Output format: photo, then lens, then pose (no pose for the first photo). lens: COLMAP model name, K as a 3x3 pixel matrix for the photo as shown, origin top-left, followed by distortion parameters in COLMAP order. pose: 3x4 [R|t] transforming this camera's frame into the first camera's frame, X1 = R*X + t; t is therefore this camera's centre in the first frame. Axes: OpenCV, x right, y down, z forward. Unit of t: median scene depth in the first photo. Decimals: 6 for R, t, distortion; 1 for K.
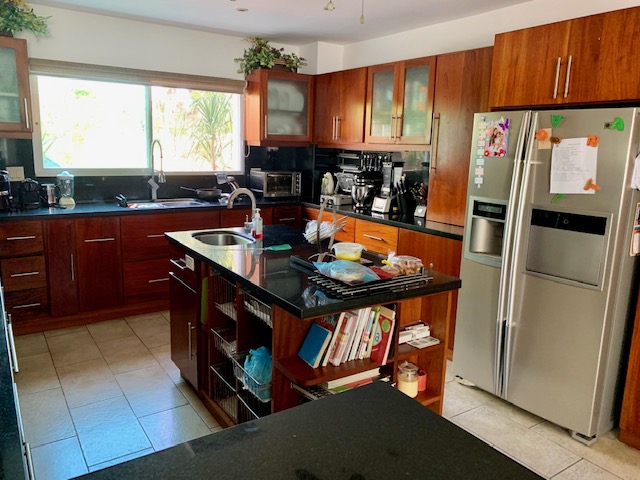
lens RADIAL K [[491.2, 0, 321.5], [0, 491.2, 236.0], [0, 0, 1]] dist [0.004964, -0.020438]
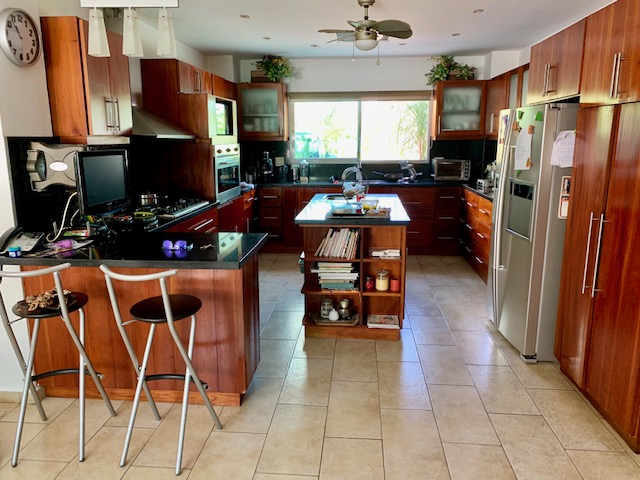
lens RADIAL K [[491.2, 0, 317.2], [0, 491.2, 241.4], [0, 0, 1]] dist [0.004964, -0.020438]
pose [[0.775922, 0.097718, -0.623215, 0.480728], [-0.087122, 0.995062, 0.047552, 0.048181], [0.624784, 0.017399, 0.780604, -0.203405]]
